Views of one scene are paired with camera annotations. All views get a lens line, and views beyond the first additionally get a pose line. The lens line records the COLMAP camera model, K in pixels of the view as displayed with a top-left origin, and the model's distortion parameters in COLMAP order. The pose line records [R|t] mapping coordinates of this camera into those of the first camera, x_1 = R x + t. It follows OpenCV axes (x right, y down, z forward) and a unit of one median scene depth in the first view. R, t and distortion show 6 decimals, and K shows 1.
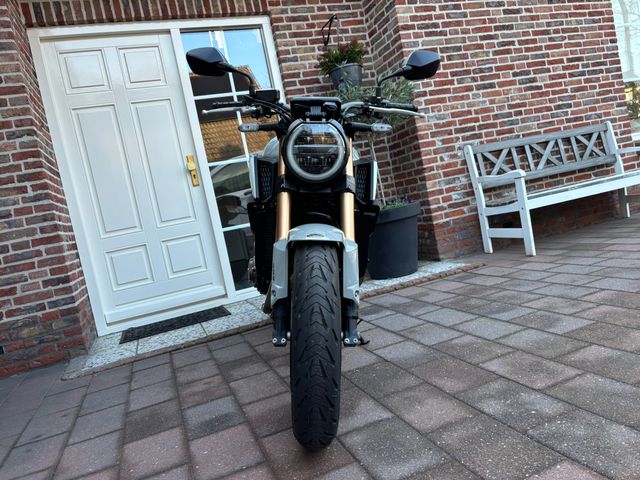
lens RADIAL K [[474.8, 0, 317.4], [0, 474.8, 236.5], [0, 0, 1]] dist [0.007079, 0.005052]
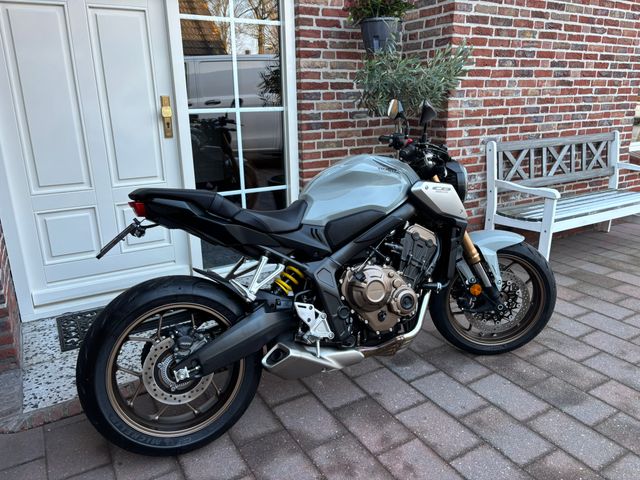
lens RADIAL K [[474.8, 0, 321.1], [0, 474.8, 238.5], [0, 0, 1]] dist [0.008385, -0.009473]
pose [[0.966883, 0.115219, 0.227733, -0.171130], [-0.159222, 0.969676, 0.185410, -0.129149], [-0.199464, -0.215529, 0.955909, 0.183195]]
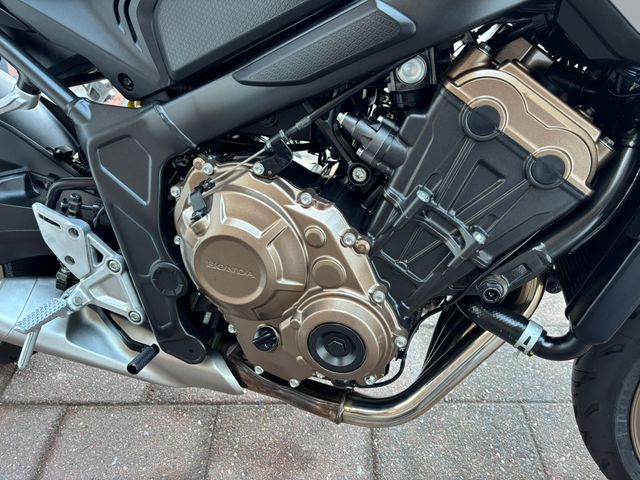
lens RADIAL K [[490.0, 0, 321.4], [0, 490.0, 232.2], [0, 0, 1]] dist [0.011949, -0.035024]
pose [[0.841352, 0.449912, -0.299510, 0.055189], [-0.194642, 0.769182, 0.608666, -0.096044], [0.504224, -0.453805, 0.734724, 0.531371]]
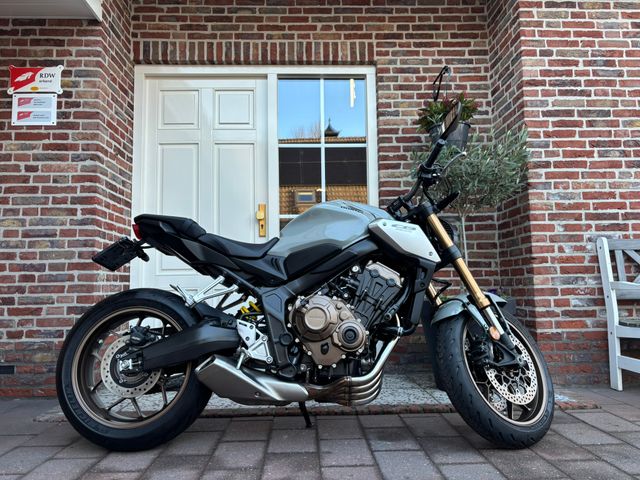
lens RADIAL K [[473.5, 0, 320.0], [0, 473.5, 240.0], [0, 0, 1]] dist [0.061056, -0.081111]
pose [[0.938223, 0.148431, -0.312578, 0.135730], [-0.188758, 0.976628, -0.102806, -0.026390], [0.290013, 0.155457, 0.944312, 0.163094]]
